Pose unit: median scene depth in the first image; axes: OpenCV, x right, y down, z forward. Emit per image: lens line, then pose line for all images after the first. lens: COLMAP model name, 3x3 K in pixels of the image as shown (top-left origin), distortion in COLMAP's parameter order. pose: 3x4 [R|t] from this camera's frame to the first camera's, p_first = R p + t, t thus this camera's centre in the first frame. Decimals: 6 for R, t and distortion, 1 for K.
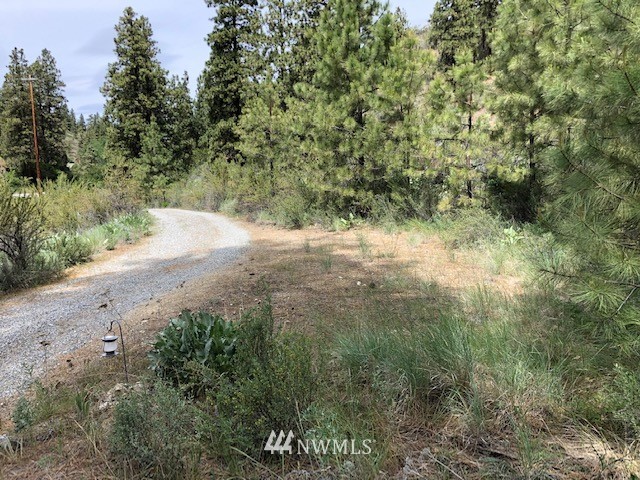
lens RADIAL K [[522.7, 0, 334.3], [0, 522.7, 238.4], [0, 0, 1]] dist [-0.001407, -0.014877]
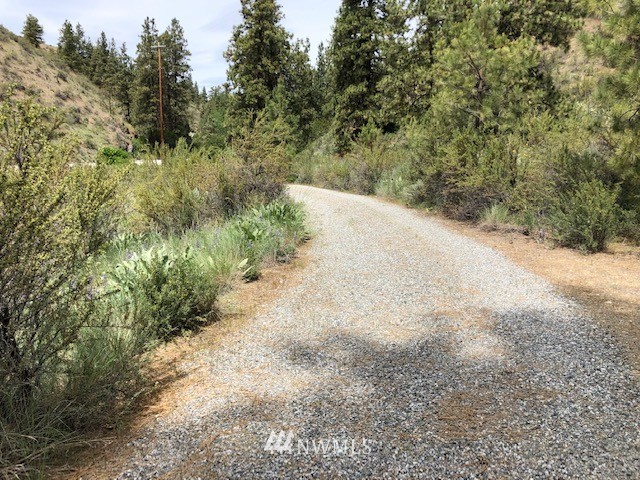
lens RADIAL K [[520.4, 0, 320.0], [0, 520.4, 240.0], [0, 0, 1]] dist [0.011804, -0.089114]
pose [[0.973677, 0.070464, -0.216768, -0.044096], [-0.059811, 0.996675, 0.055331, -0.007949], [0.219946, -0.040909, 0.974654, 0.090624]]
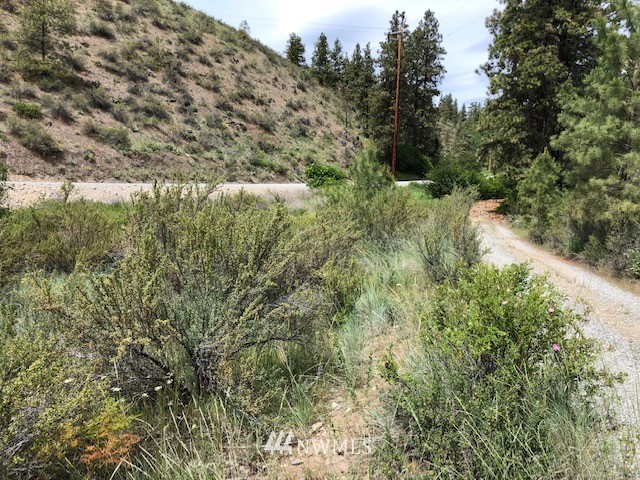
lens RADIAL K [[520.4, 0, 320.0], [0, 520.4, 240.0], [0, 0, 1]] dist [0.011804, -0.089114]
pose [[0.761456, 0.133530, -0.634314, -0.181957], [-0.122600, 0.990558, 0.061349, -0.046052], [0.636517, 0.031052, 0.770637, 0.425872]]
